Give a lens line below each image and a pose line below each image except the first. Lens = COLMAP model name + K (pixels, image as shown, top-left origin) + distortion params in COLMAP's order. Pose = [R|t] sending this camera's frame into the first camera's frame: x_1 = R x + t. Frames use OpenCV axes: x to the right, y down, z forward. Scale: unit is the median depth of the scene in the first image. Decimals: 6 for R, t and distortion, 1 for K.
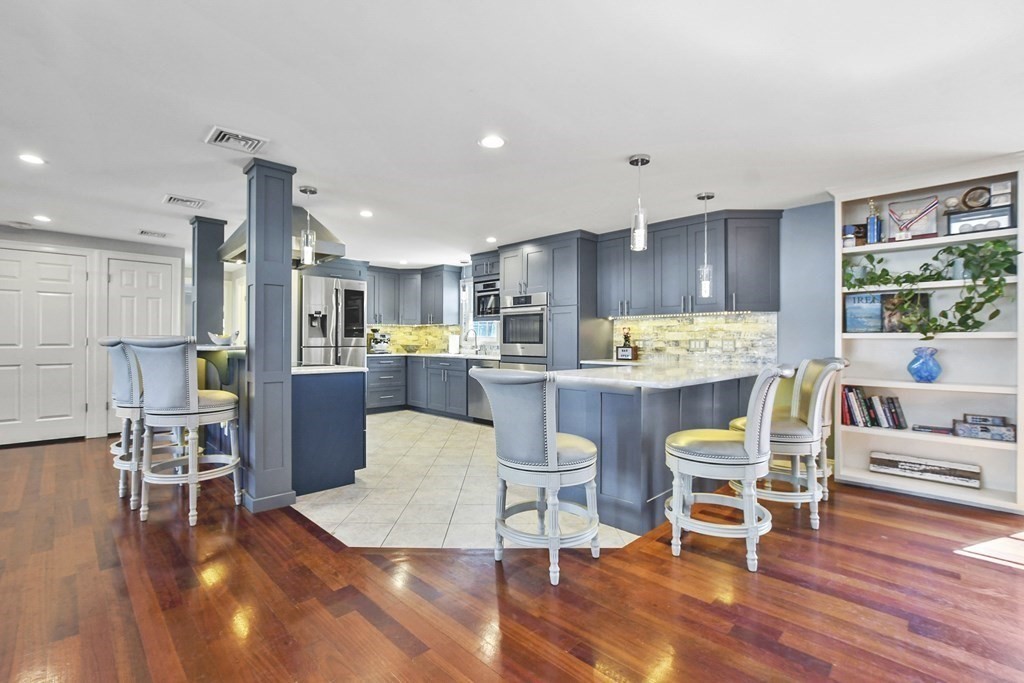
lens RADIAL K [[460.5, 0, 511.3], [0, 460.5, 337.7], [0, 0, 1]] dist [-0.016792, 0.001146]
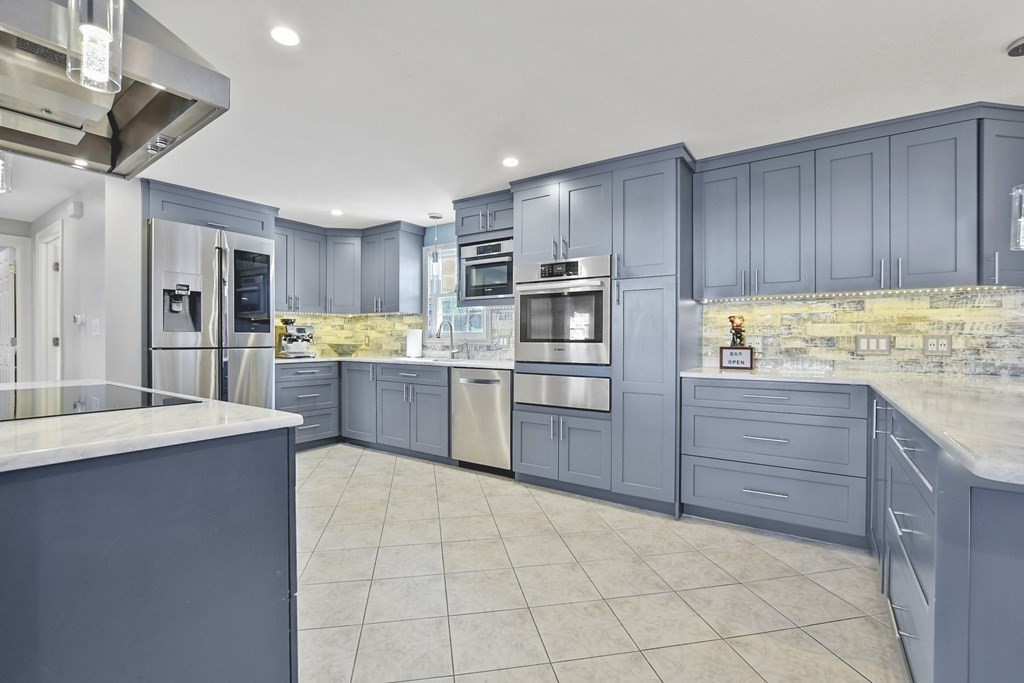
lens RADIAL K [[460.5, 0, 512.0], [0, 460.5, 343.5], [0, 0, 1]] dist [-0.016792, 0.001146]
pose [[0.982389, -0.001385, 0.186844, -0.138032], [-0.001790, 0.999857, 0.016825, 0.004053], [-0.186840, -0.016863, 0.982246, 0.397635]]
